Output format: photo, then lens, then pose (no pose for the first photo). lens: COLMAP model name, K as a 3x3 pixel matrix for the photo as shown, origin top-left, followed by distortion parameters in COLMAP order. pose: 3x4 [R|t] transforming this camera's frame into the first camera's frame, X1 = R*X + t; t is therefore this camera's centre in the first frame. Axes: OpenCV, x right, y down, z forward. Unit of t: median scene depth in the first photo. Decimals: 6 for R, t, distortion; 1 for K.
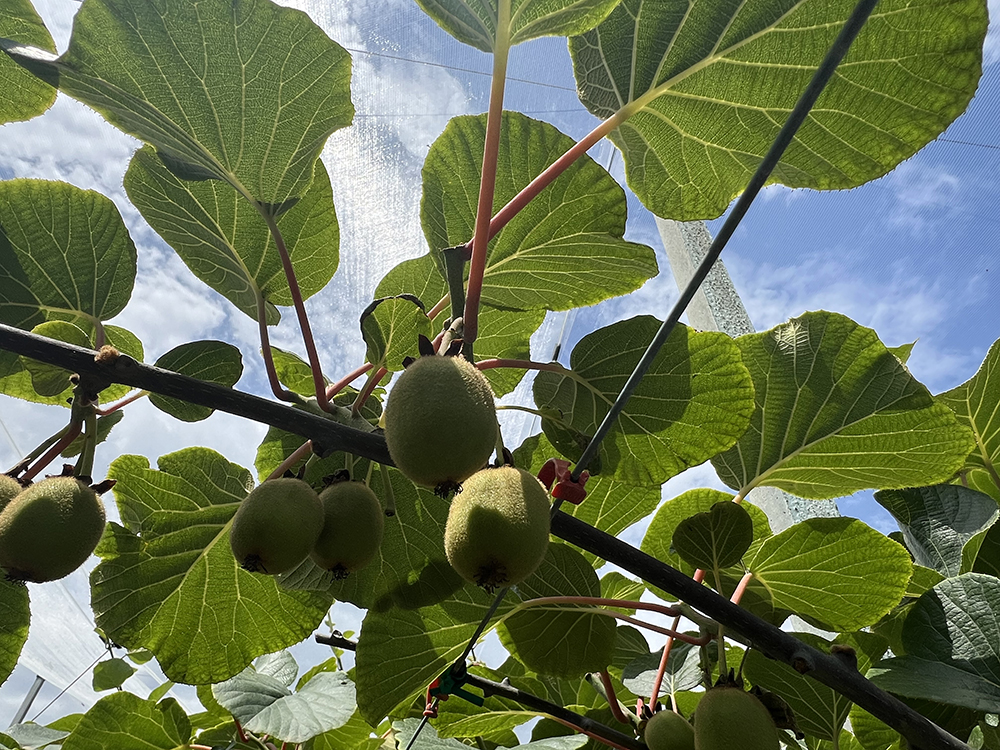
lens RADIAL K [[559.4, 0, 499.2], [0, 559.4, 384.6], [0, 0, 1]] dist [0.000784, 0.000417]
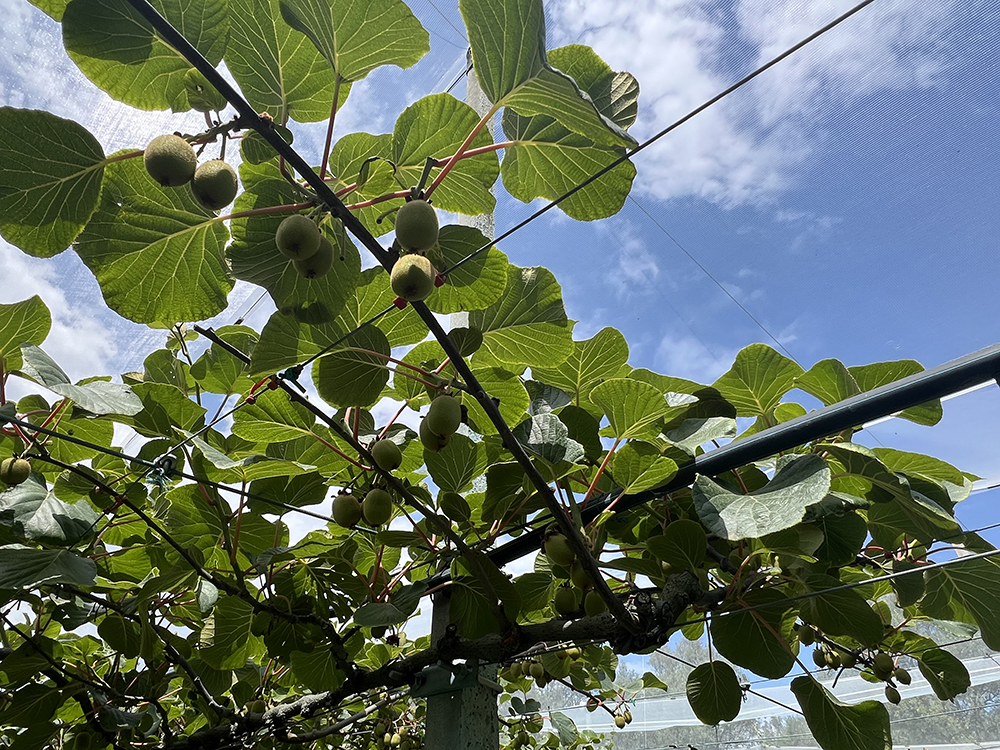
lens RADIAL K [[559.4, 0, 505.4], [0, 559.4, 376.7], [0, 0, 1]] dist [0.000784, 0.000417]
pose [[0.798991, 0.340220, 0.495846, -0.454608], [-0.402669, 0.915106, 0.020957, 0.266159], [-0.446621, -0.216406, 0.868158, -0.861323]]
